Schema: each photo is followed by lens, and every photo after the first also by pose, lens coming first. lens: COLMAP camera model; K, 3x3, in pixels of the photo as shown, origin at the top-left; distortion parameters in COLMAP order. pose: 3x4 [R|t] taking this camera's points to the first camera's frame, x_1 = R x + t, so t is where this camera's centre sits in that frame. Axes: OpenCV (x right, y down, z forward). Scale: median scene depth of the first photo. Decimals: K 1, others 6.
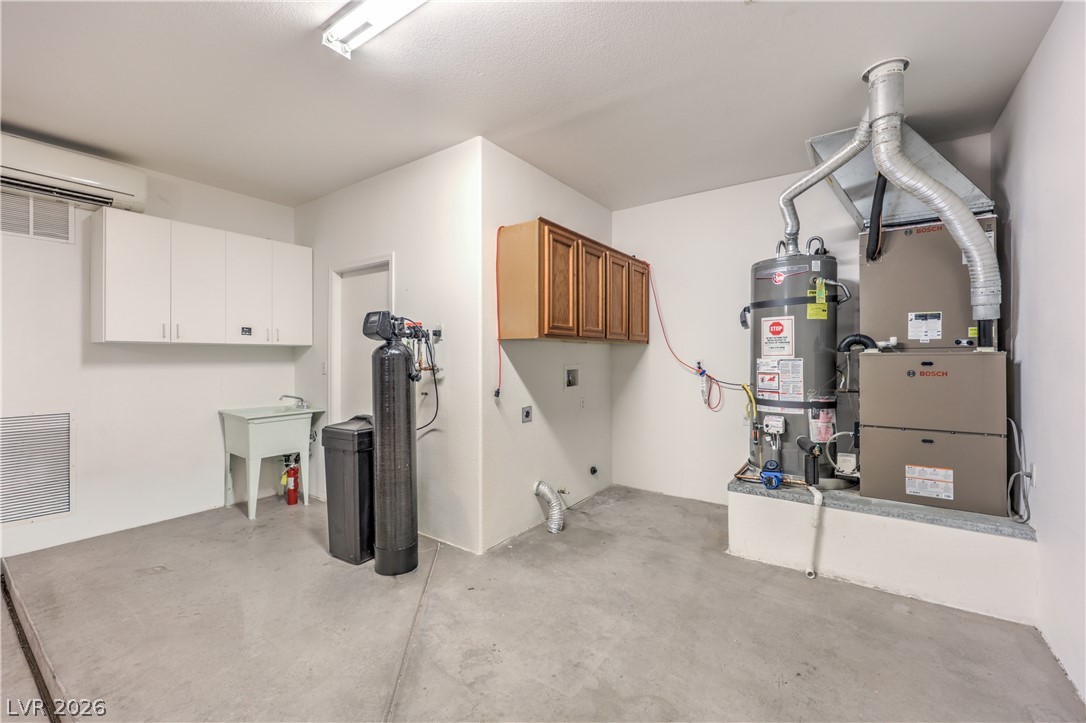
lens RADIAL K [[451.6, 0, 544.3], [0, 451.6, 354.4], [0, 0, 1]] dist [0.002210, -0.000358]
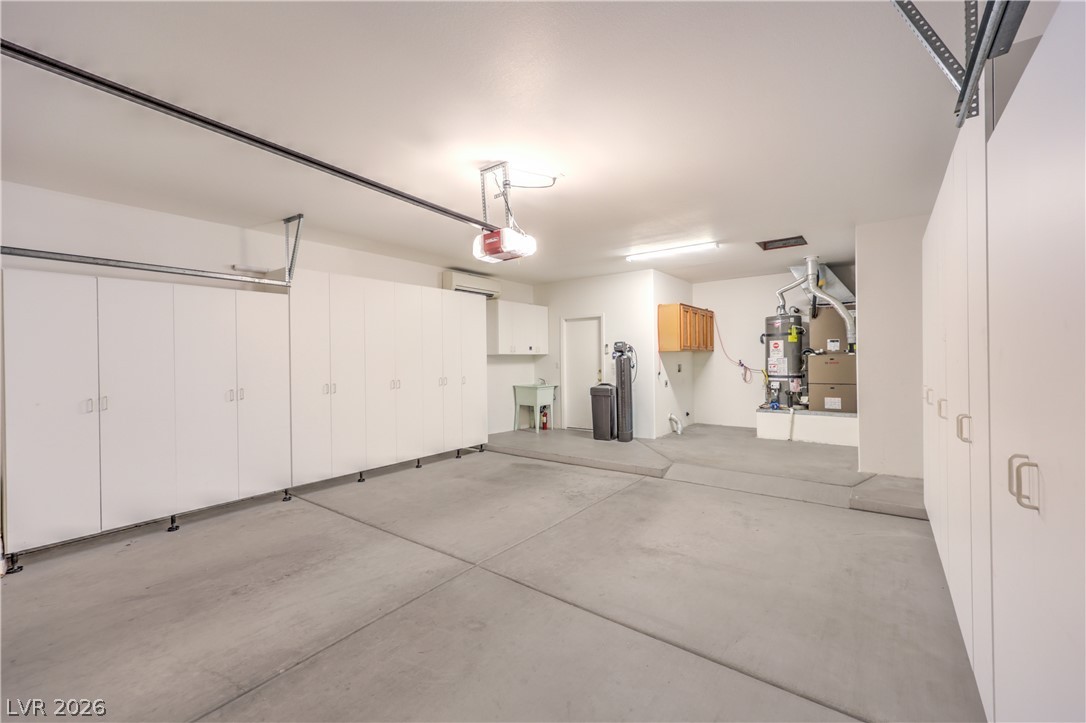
lens RADIAL K [[440.0, 0, 543.9], [0, 440.0, 360.5], [0, 0, 1]] dist [-0.005946, 0.000126]
pose [[0.999096, -0.012755, -0.040558, -0.649230], [0.013119, 0.999876, 0.008712, -0.014507], [0.040442, -0.009236, 0.999139, -1.435117]]
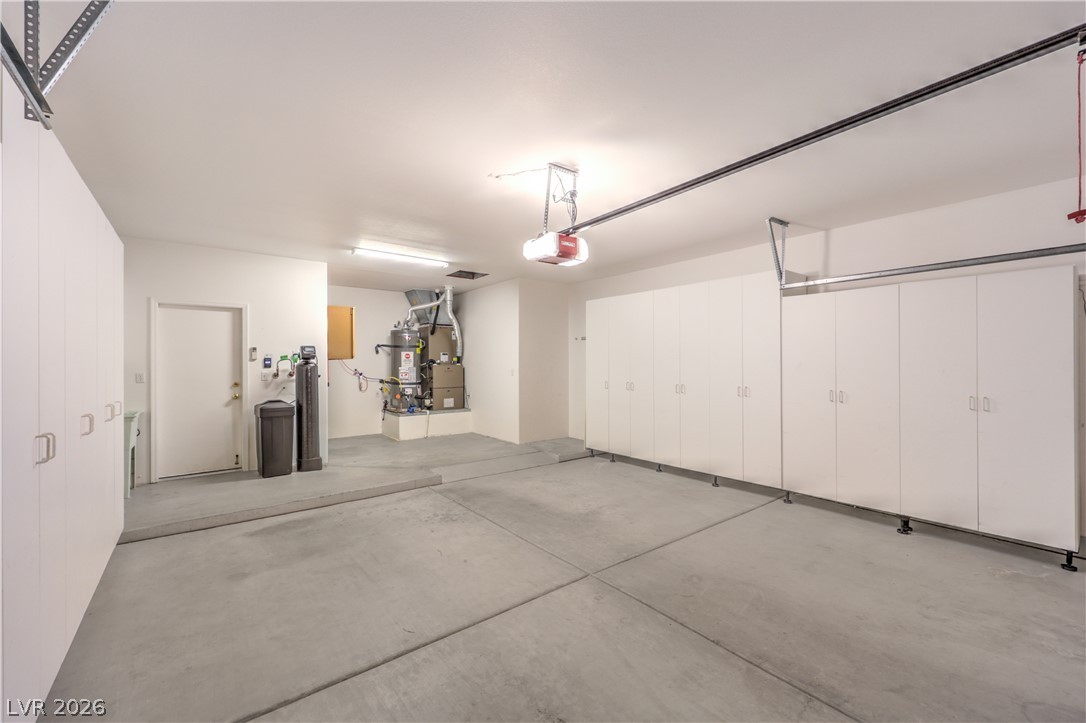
lens RADIAL K [[451.6, 0, 551.5], [0, 451.6, 364.2], [0, 0, 1]] dist [0.002210, -0.000358]
pose [[0.276968, -0.001629, 0.960878, -1.908988], [-0.000432, 0.999998, 0.001820, -0.014704], [-0.960879, -0.000919, 0.276966, -0.601059]]
